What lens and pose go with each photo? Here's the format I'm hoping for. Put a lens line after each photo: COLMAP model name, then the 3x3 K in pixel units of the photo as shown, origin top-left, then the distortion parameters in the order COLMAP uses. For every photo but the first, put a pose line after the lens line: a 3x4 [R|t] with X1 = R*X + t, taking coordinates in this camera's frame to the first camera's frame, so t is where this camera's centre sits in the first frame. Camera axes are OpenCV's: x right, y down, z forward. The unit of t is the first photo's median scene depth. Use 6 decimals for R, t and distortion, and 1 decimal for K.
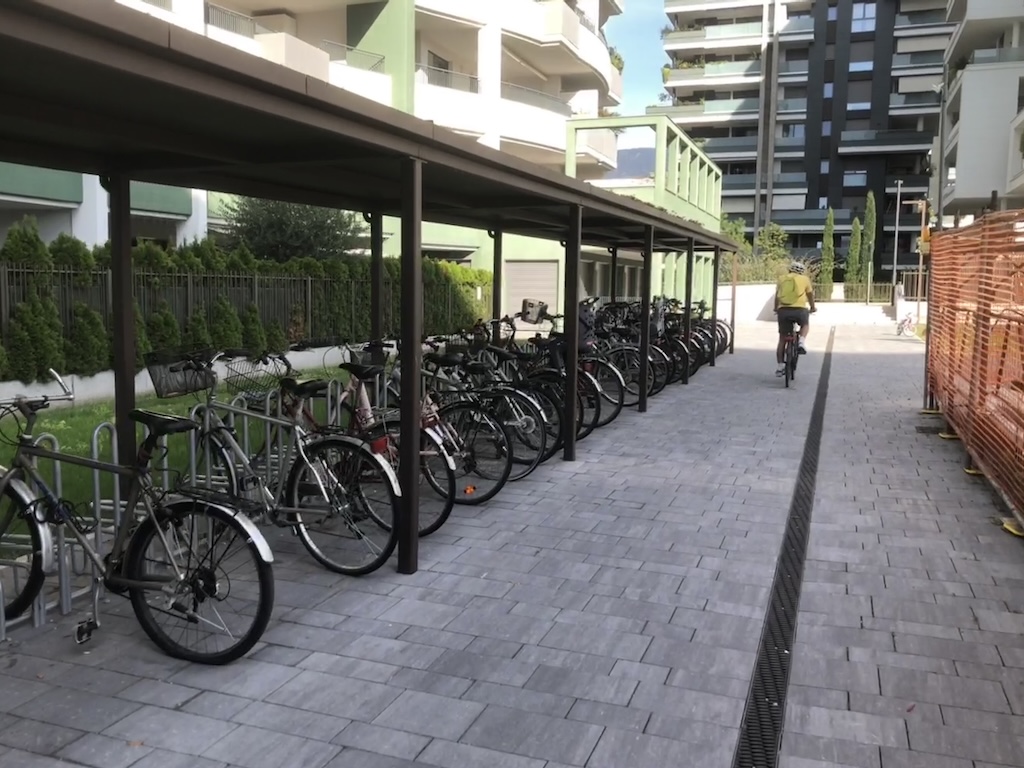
lens RADIAL K [[913.5, 0, 515.1], [0, 913.5, 383.2], [0, 0, 1]] dist [0.017786, 0.000300]
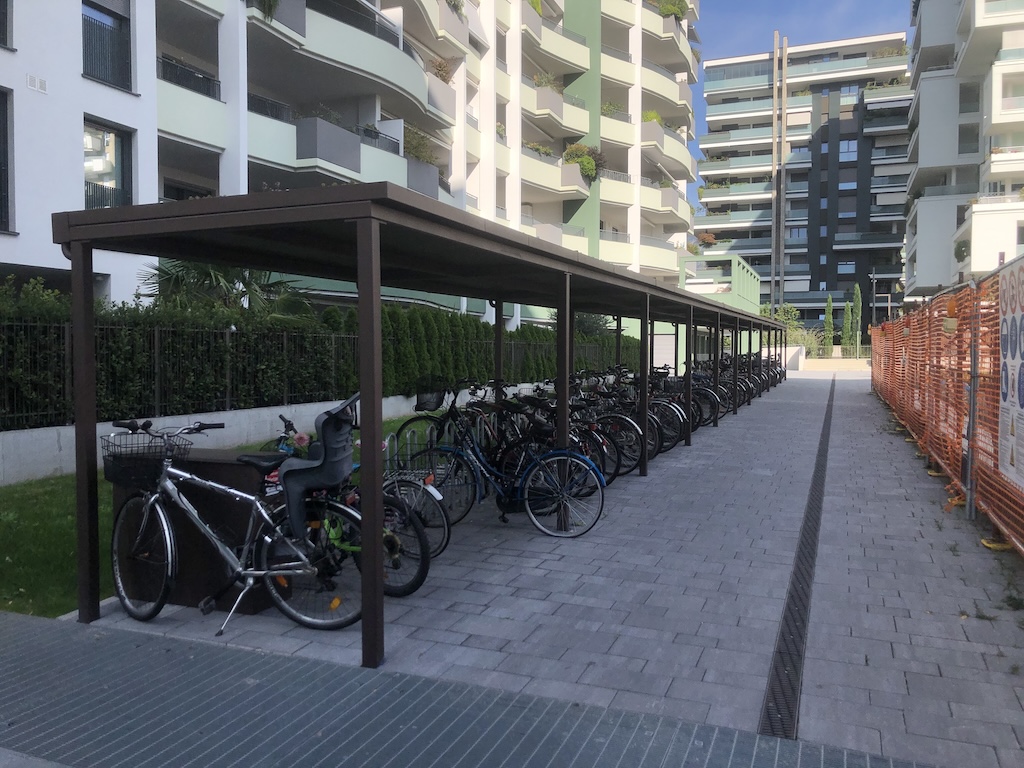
lens RADIAL K [[827.1, 0, 507.1], [0, 827.1, 386.4], [0, 0, 1]] dist [0.012699, -0.009728]
pose [[0.999088, -0.012061, -0.040961, -0.077597], [0.009363, 0.997812, -0.065446, 0.024295], [0.041661, 0.065002, 0.997015, -0.218202]]
